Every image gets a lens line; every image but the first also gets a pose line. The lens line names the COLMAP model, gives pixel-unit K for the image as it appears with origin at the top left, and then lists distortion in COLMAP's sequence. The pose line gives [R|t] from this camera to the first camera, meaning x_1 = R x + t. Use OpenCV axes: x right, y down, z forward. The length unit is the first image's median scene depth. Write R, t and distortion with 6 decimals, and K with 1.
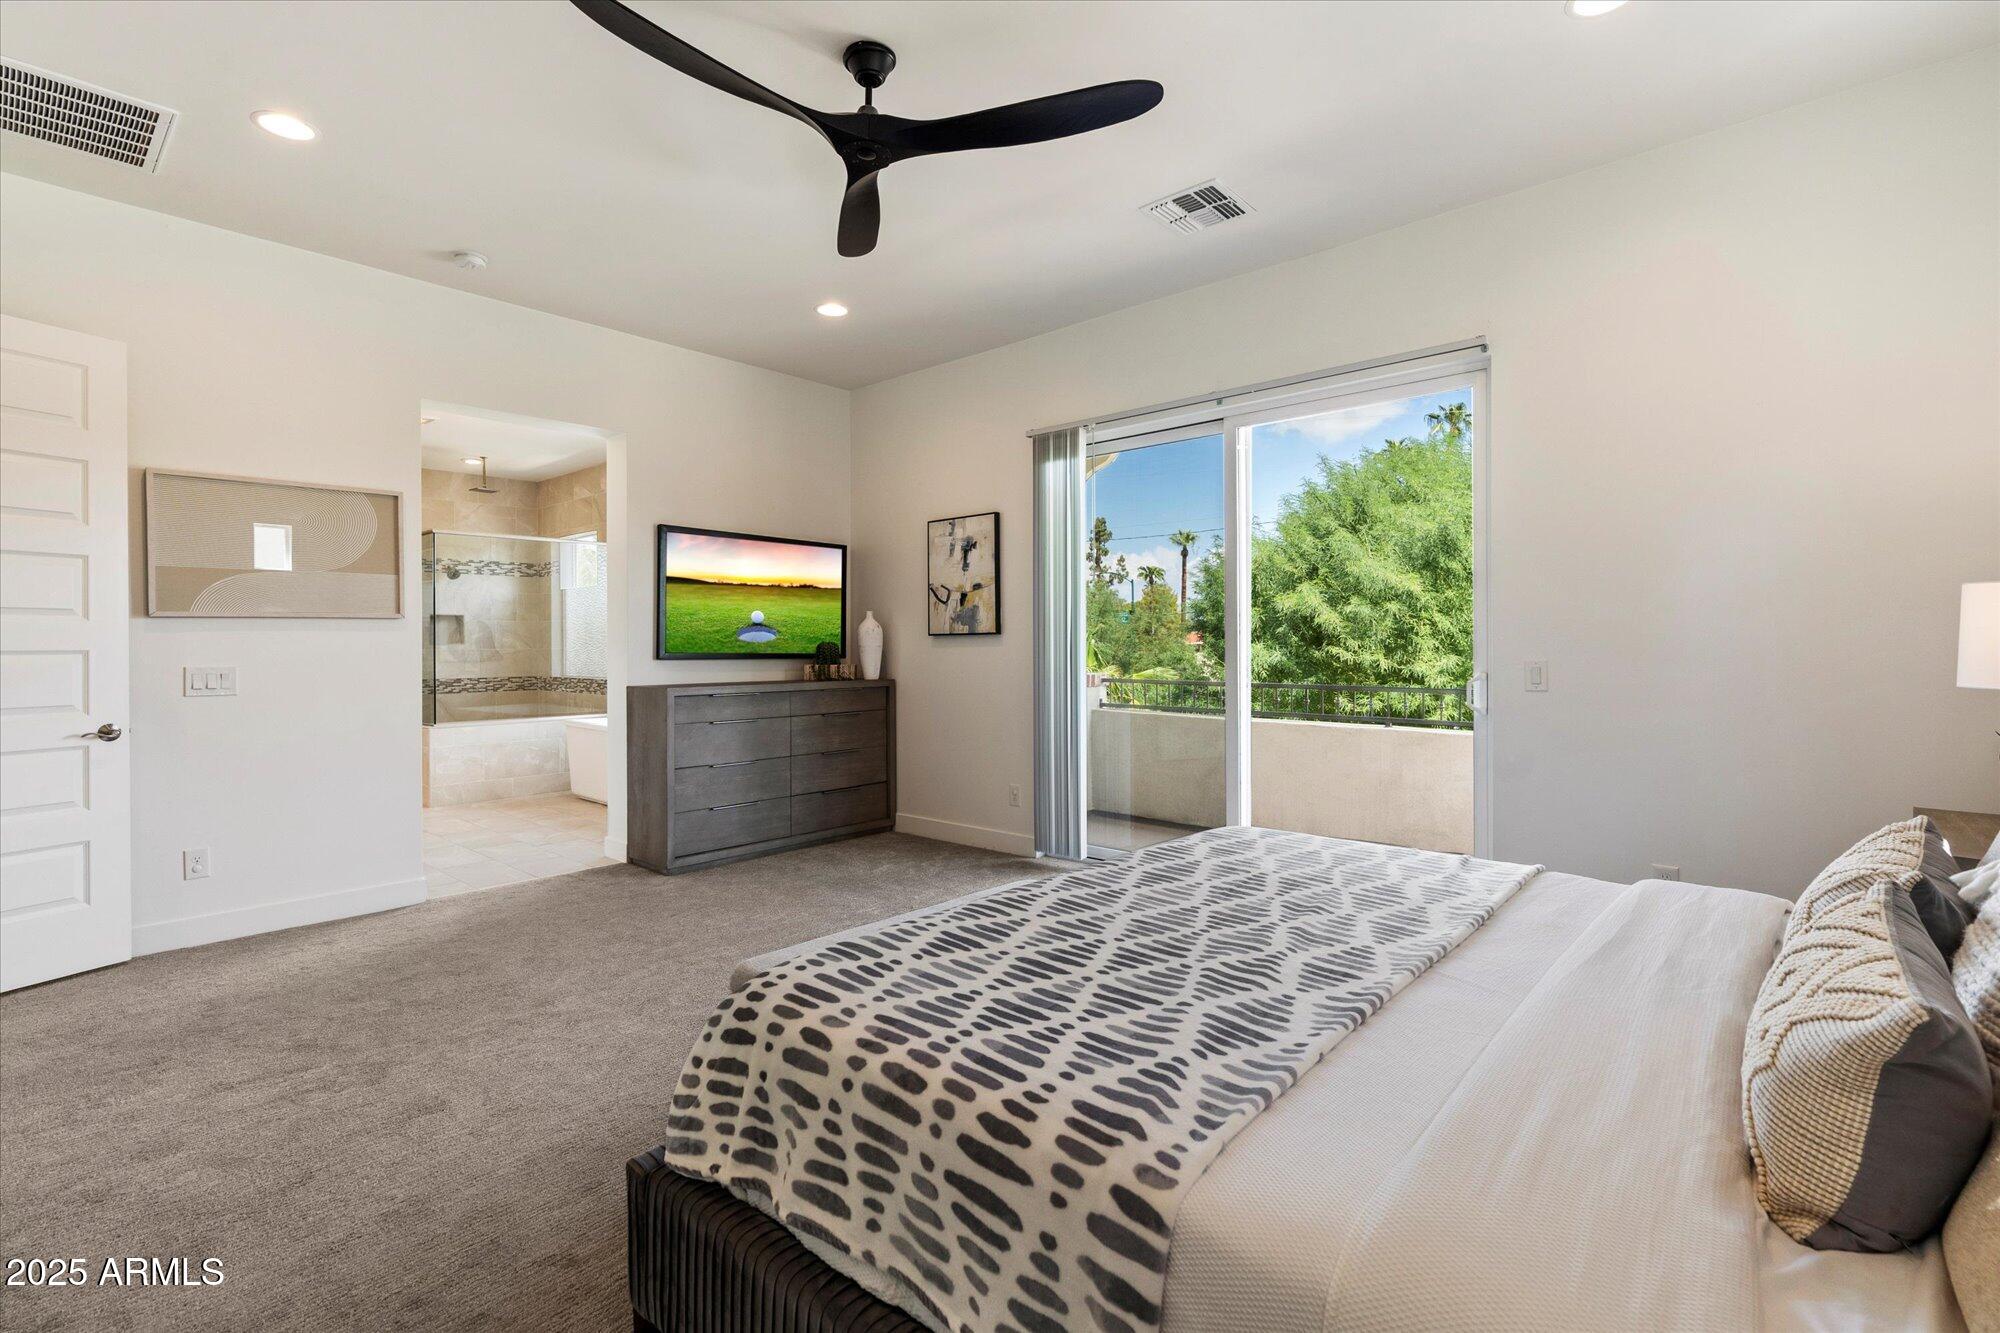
lens RADIAL K [[909.8, 0, 992.1], [0, 909.8, 649.4], [0, 0, 1]] dist [-0.006780, 0.001877]
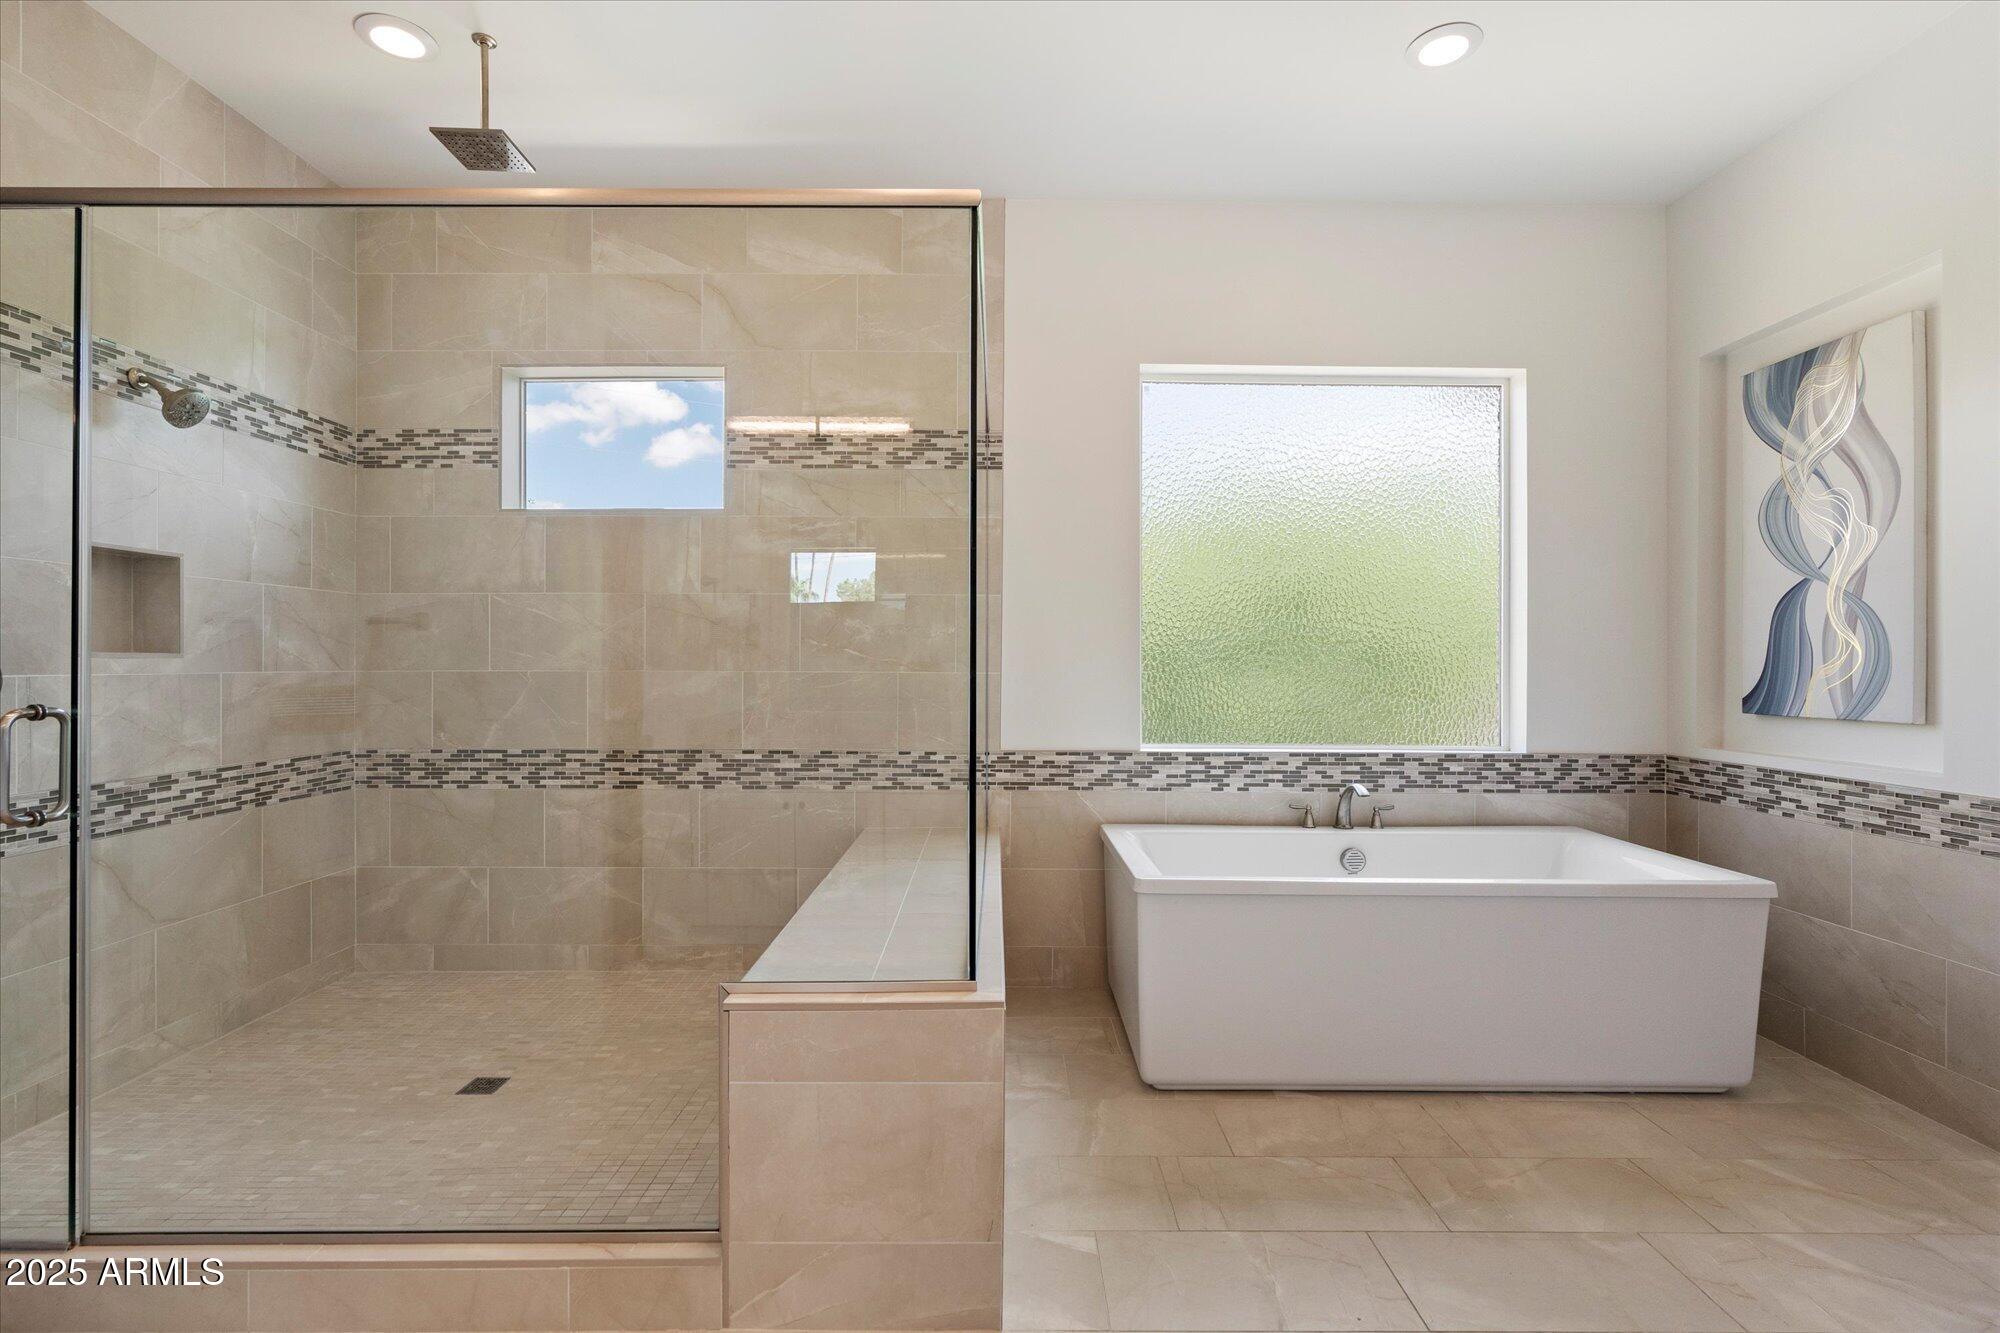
lens RADIAL K [[909.8, 0, 993.9], [0, 909.8, 662.9], [0, 0, 1]] dist [-0.006780, 0.001877]
pose [[0.748015, 0.006148, 0.663653, -0.569784], [-0.003325, 0.999979, -0.005515, -0.002744], [-0.663673, 0.001918, 0.748020, 0.596442]]
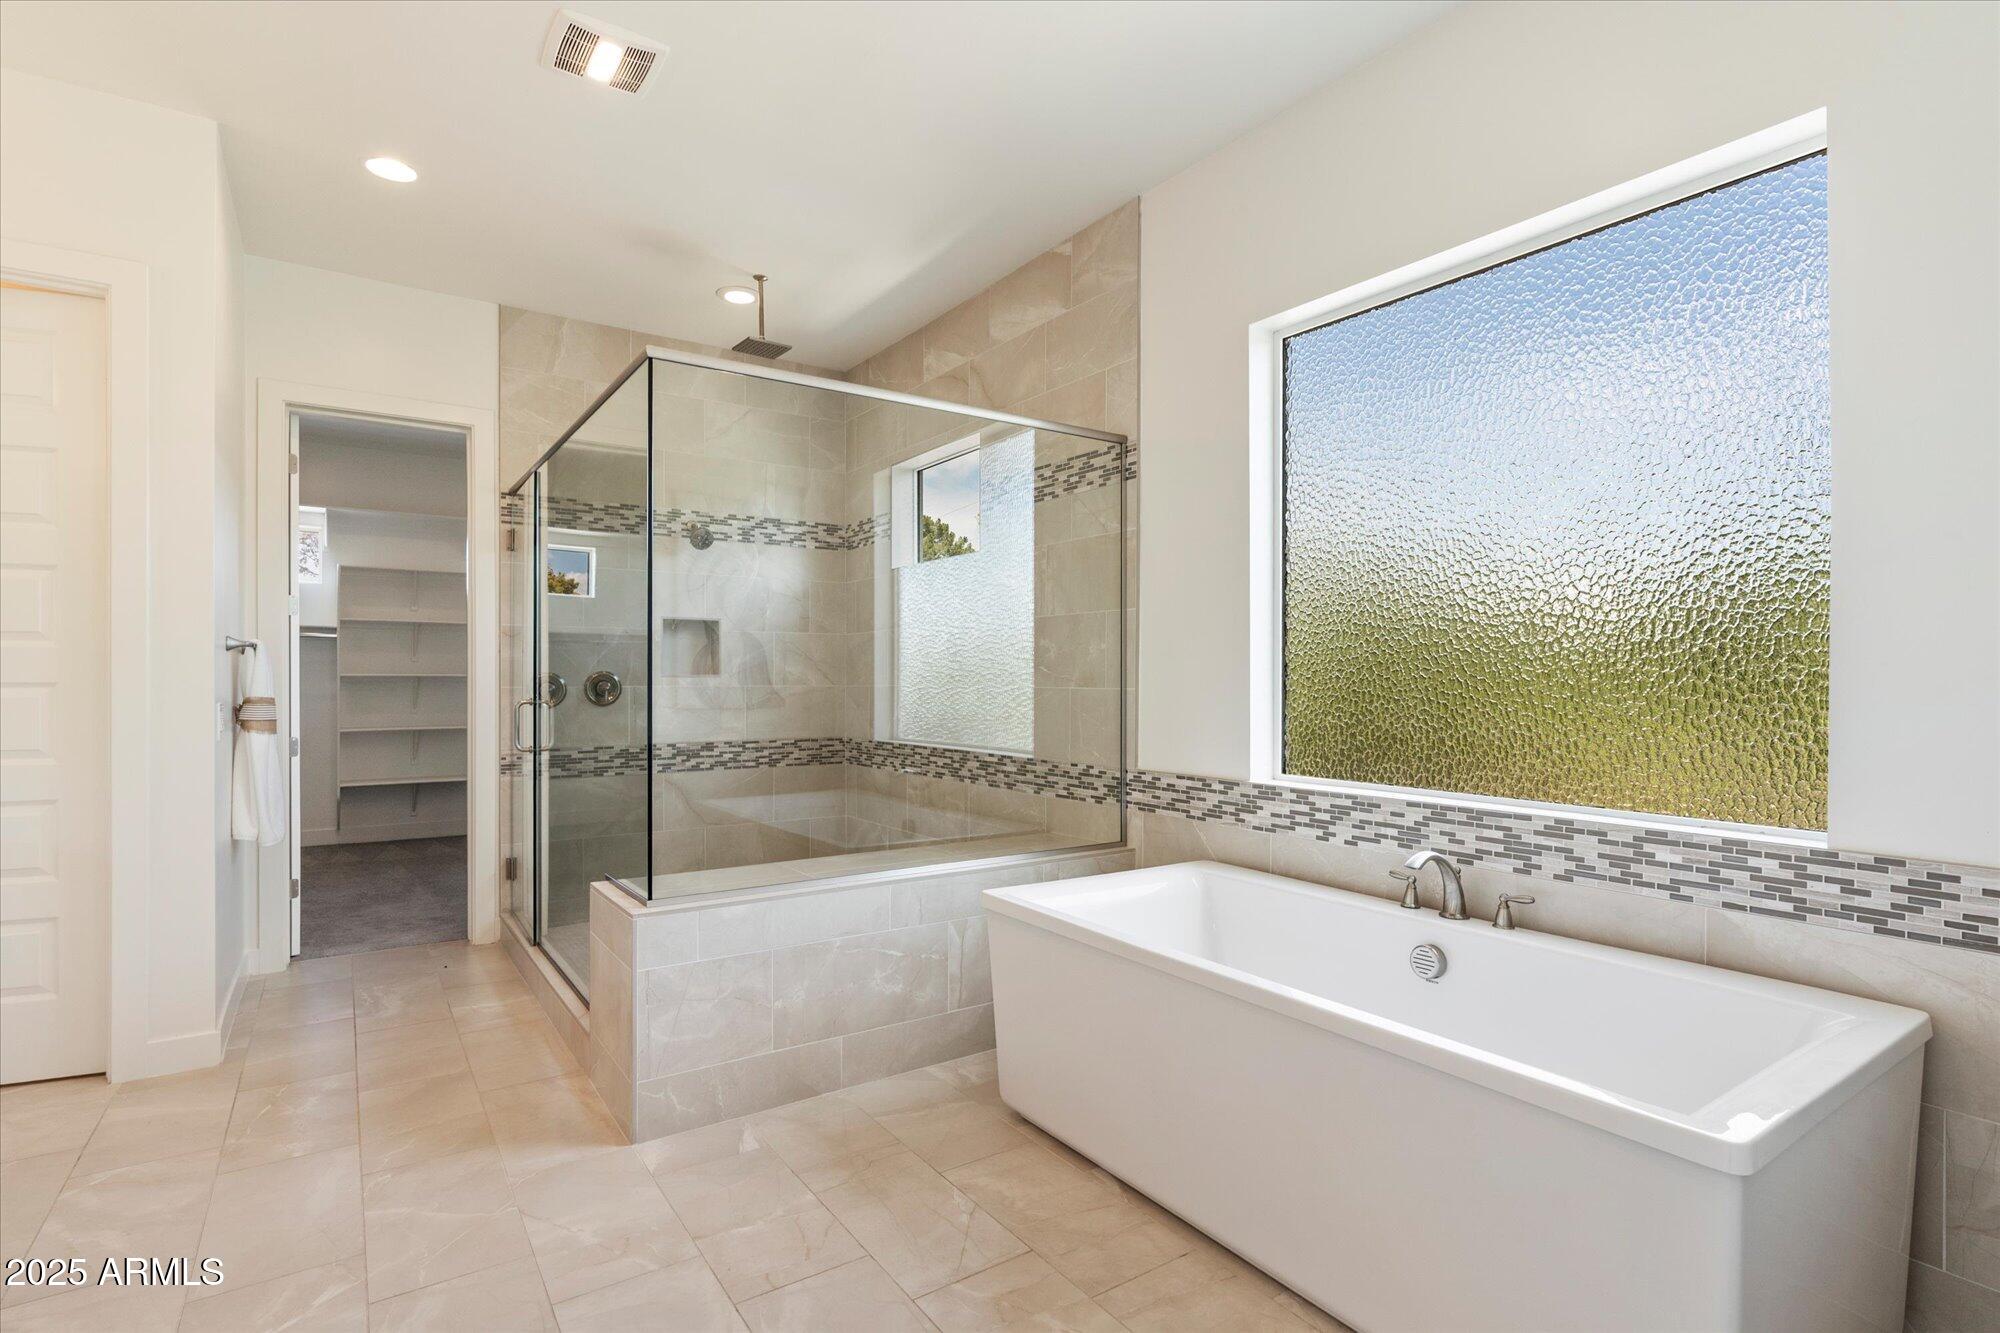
lens RADIAL K [[964.9, 0, 996.9], [0, 964.9, 680.6], [0, 0, 1]] dist [-0.002754, 0.000780]
pose [[0.971612, 0.005810, -0.236507, -0.291199], [-0.006899, 0.999969, -0.003777, -0.002157], [0.236478, 0.005302, 0.971622, 0.492153]]
